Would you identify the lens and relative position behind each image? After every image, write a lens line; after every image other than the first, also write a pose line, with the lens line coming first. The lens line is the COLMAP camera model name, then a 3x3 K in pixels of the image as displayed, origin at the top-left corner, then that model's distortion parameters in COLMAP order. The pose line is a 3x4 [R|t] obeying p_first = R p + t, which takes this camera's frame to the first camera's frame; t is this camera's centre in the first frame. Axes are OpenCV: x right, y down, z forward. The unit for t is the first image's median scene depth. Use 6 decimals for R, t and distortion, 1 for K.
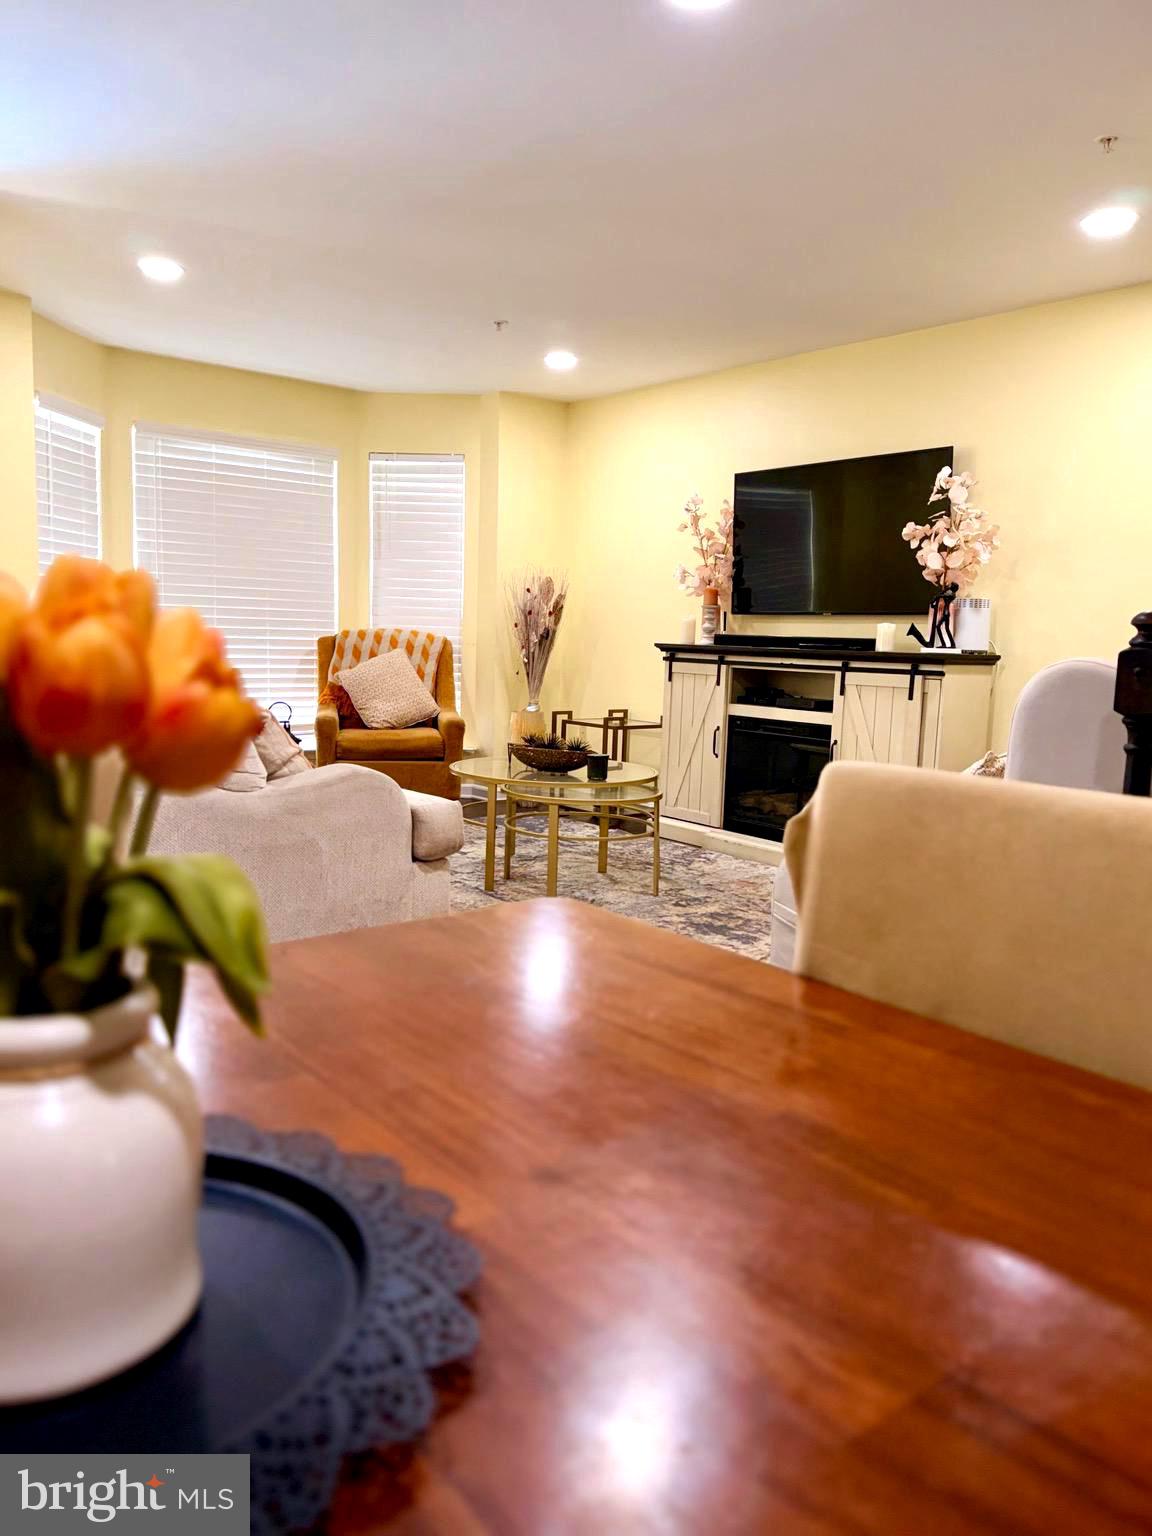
lens RADIAL K [[1124.3, 0, 576.0], [0, 1124.3, 768.0], [0, 0, 1]] dist [0.099580, 0.000010]
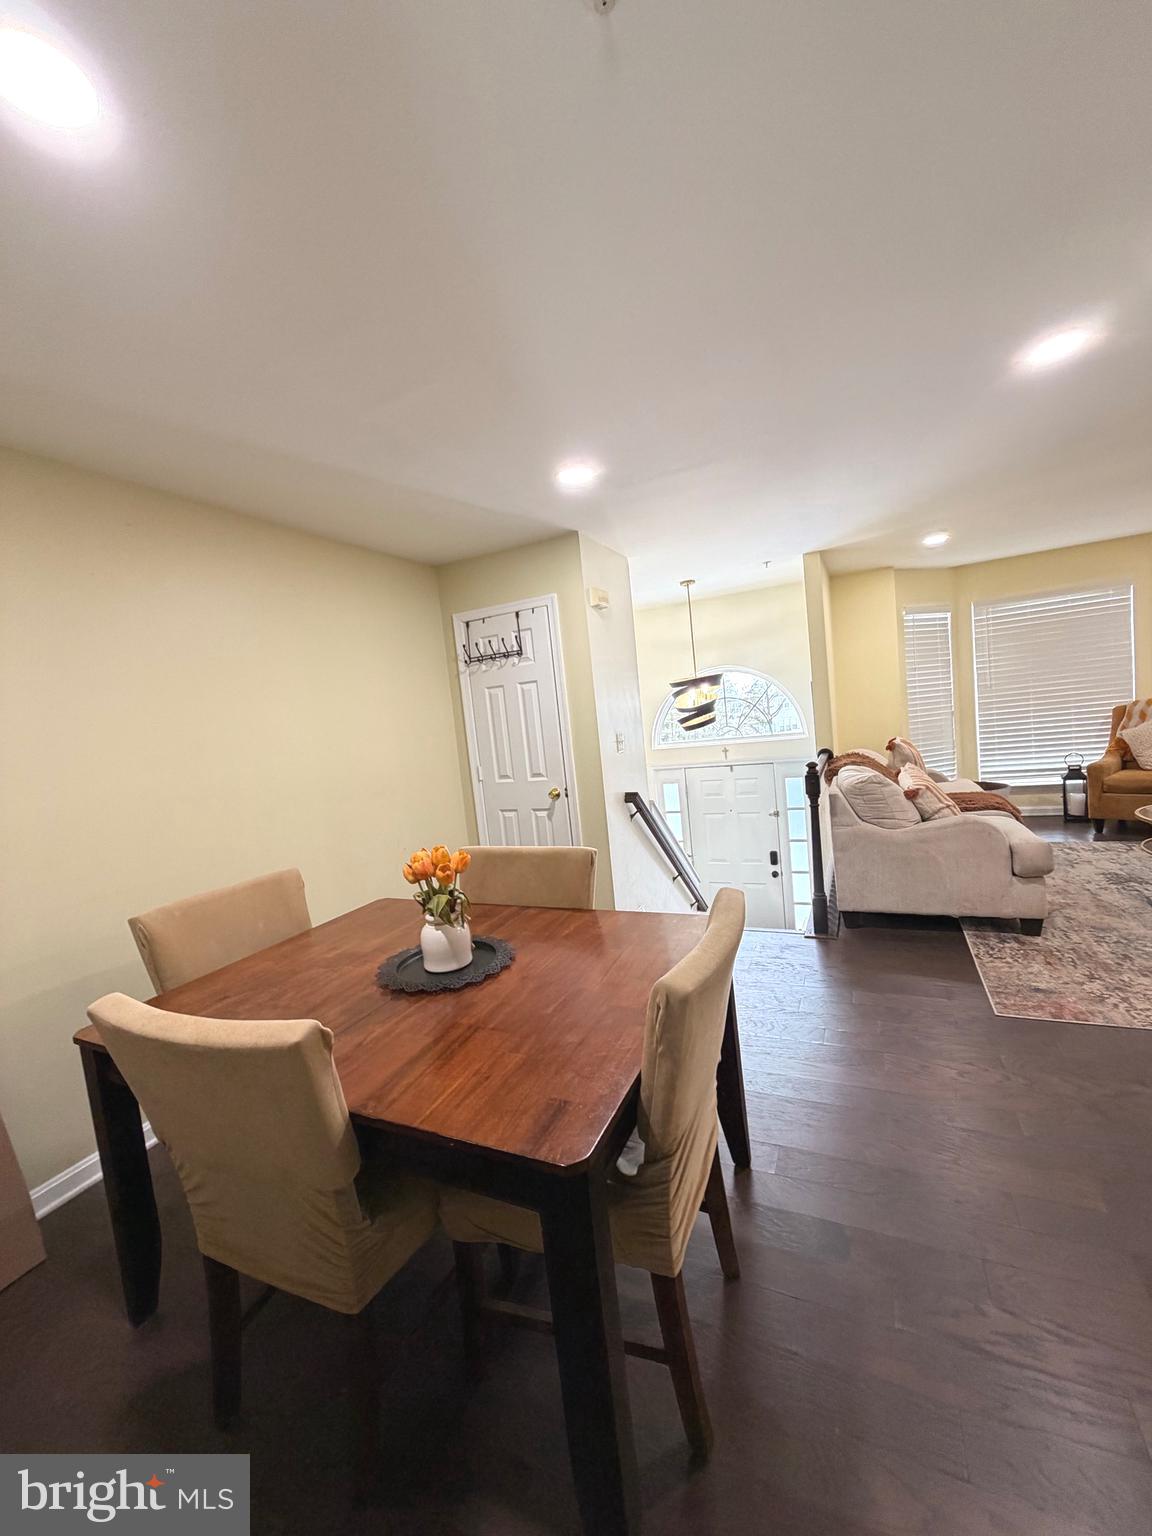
lens RADIAL K [[617.7, 0, 576.0], [0, 617.7, 768.0], [0, 0, 1]] dist [0.000456, 0.000097]
pose [[0.416320, 0.002031, -0.909216, 0.262779], [0.007994, 0.999951, 0.005894, -0.054925], [0.909183, -0.009722, 0.416283, 0.023651]]
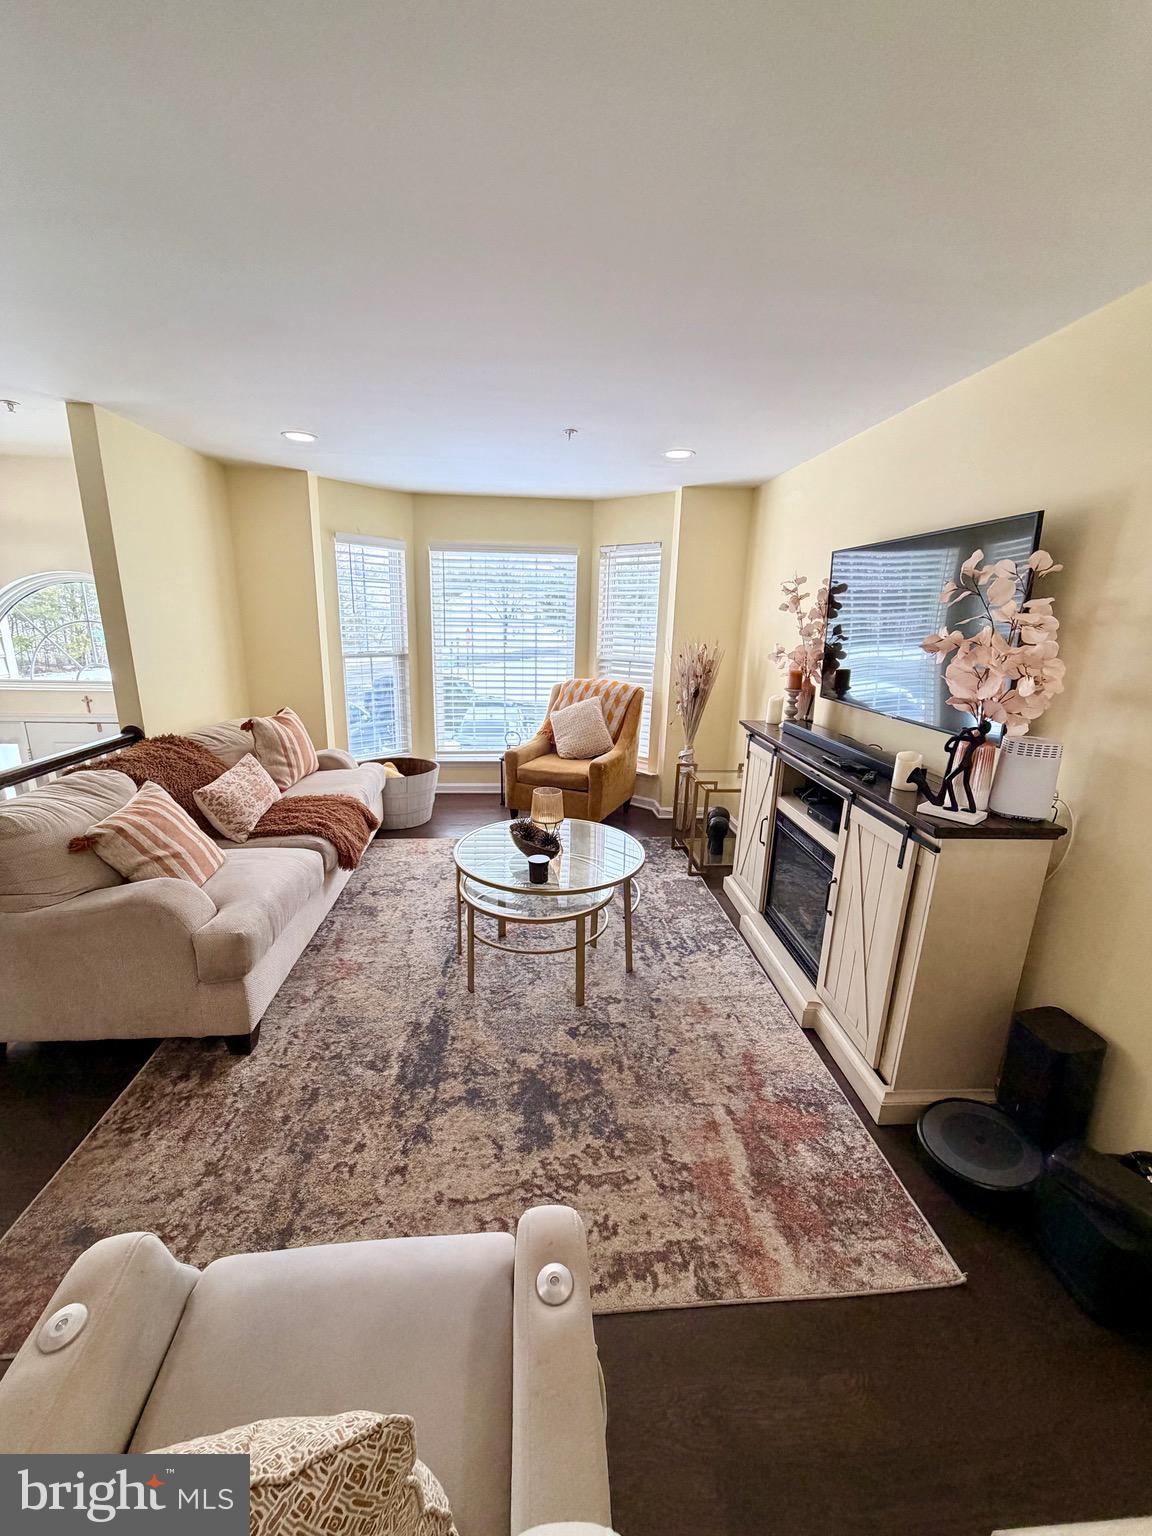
lens RADIAL K [[613.7, 0, 575.6], [0, 613.7, 770.7], [0, 0, 1]] dist [0.000972, -0.000253]
pose [[0.817222, 0.134340, -0.560447, 0.288019], [-0.068689, 0.988225, 0.136720, -0.140005], [0.572215, -0.073234, 0.816827, 0.465561]]
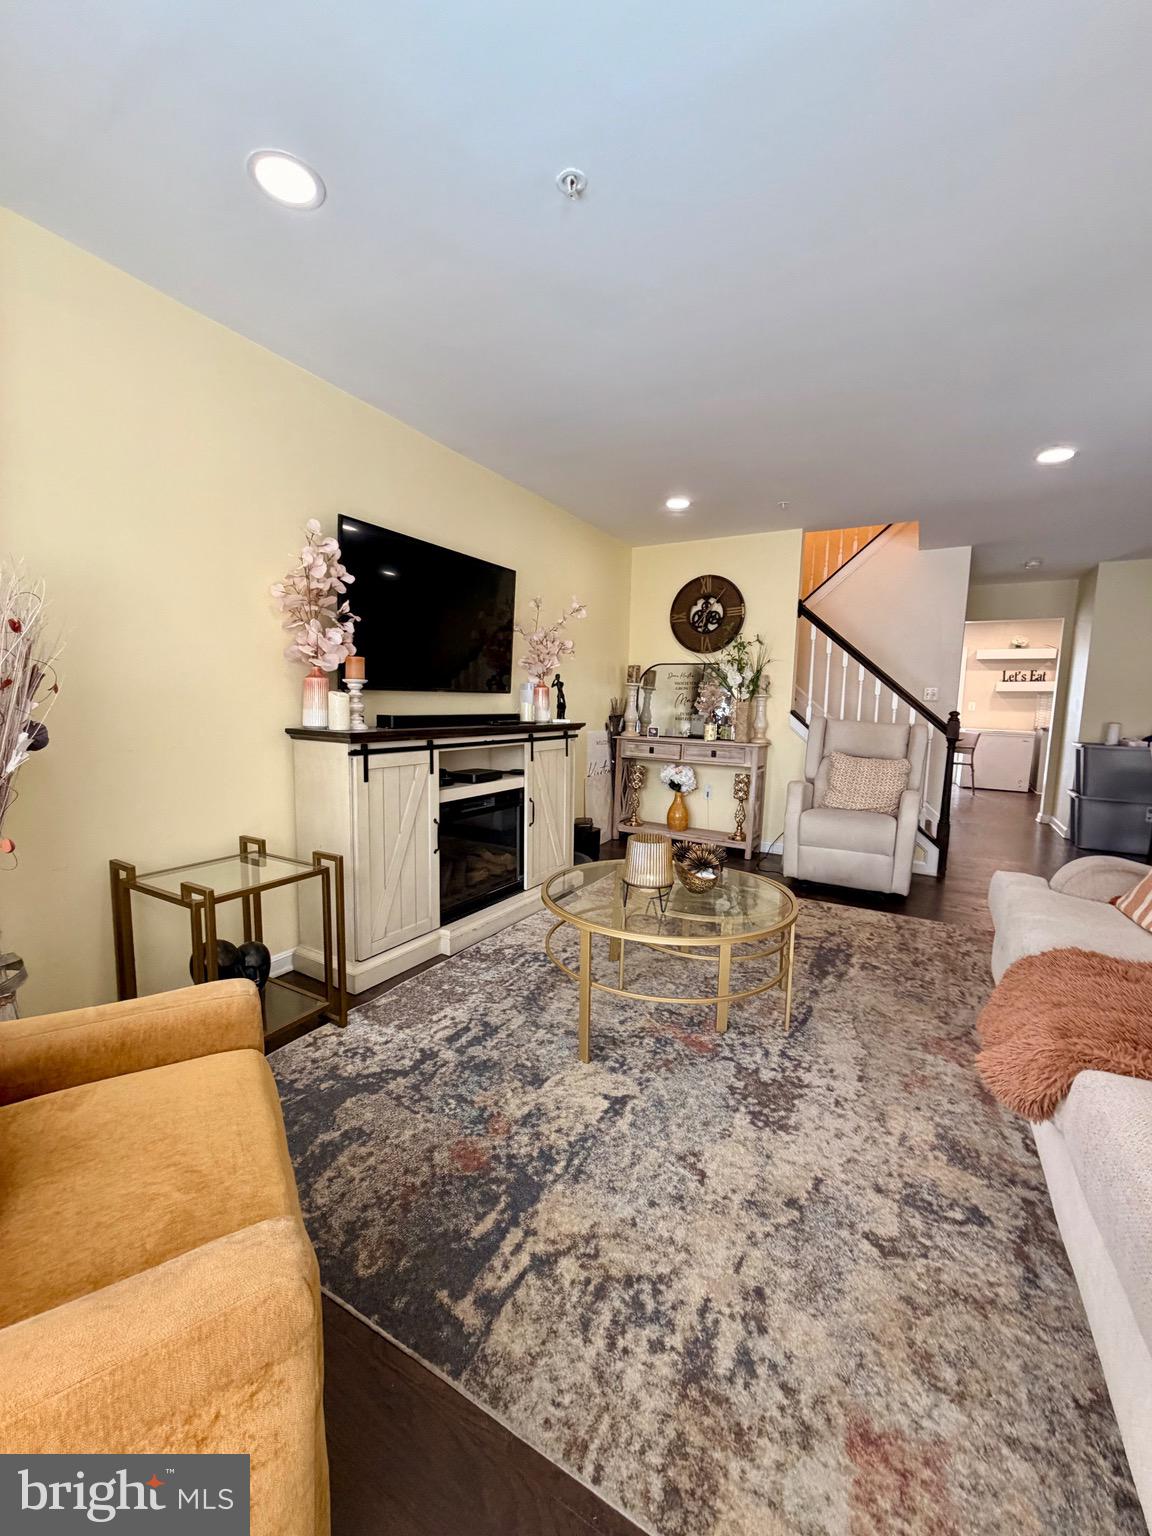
lens RADIAL K [[610.7, 0, 572.6], [0, 610.7, 771.0], [0, 0, 1]] dist [0.000250, 0.000072]
pose [[-0.340673, -0.148246, 0.928421, -0.355940], [0.082053, 0.979035, 0.186436, -0.156083], [-0.936594, 0.139693, -0.321367, 1.054695]]
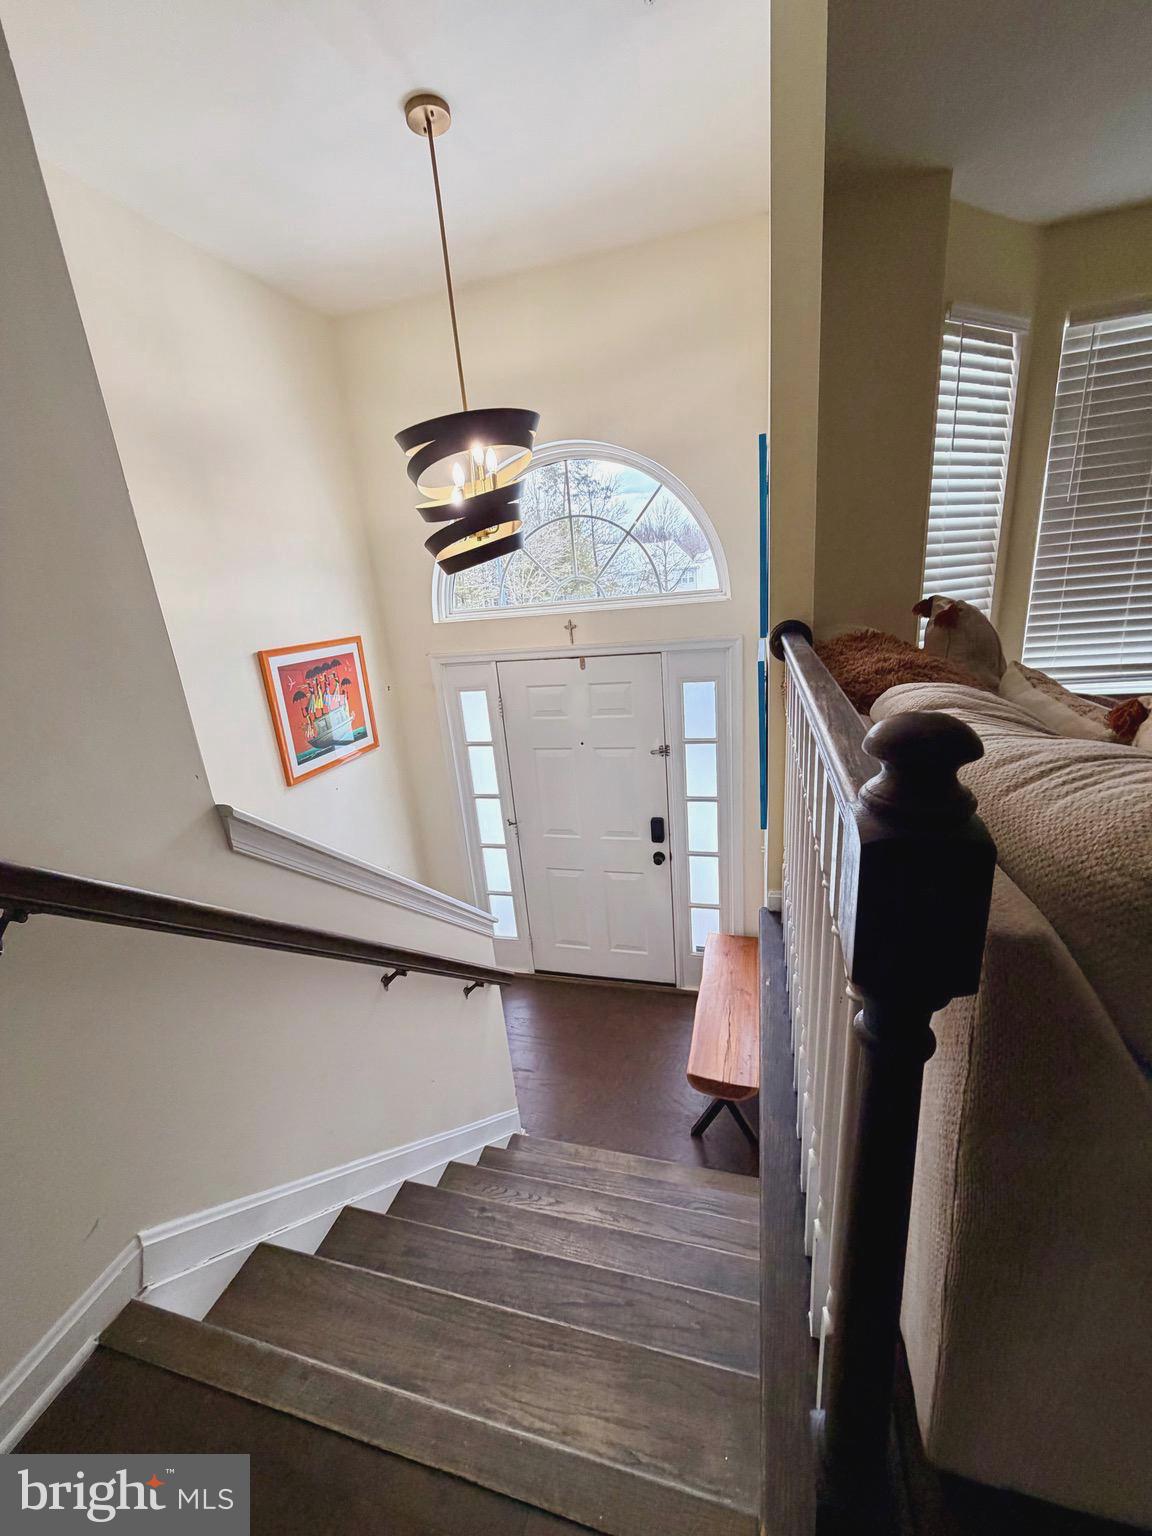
lens RADIAL K [[605.8, 0, 571.2], [0, 605.8, 772.7], [0, 0, 1]] dist [-0.000401, 0.000007]
pose [[0.550649, 0.170215, -0.817198, -0.178958], [0.005780, 0.978188, 0.207642, -0.062437], [0.834717, -0.119061, 0.537654, 0.433495]]
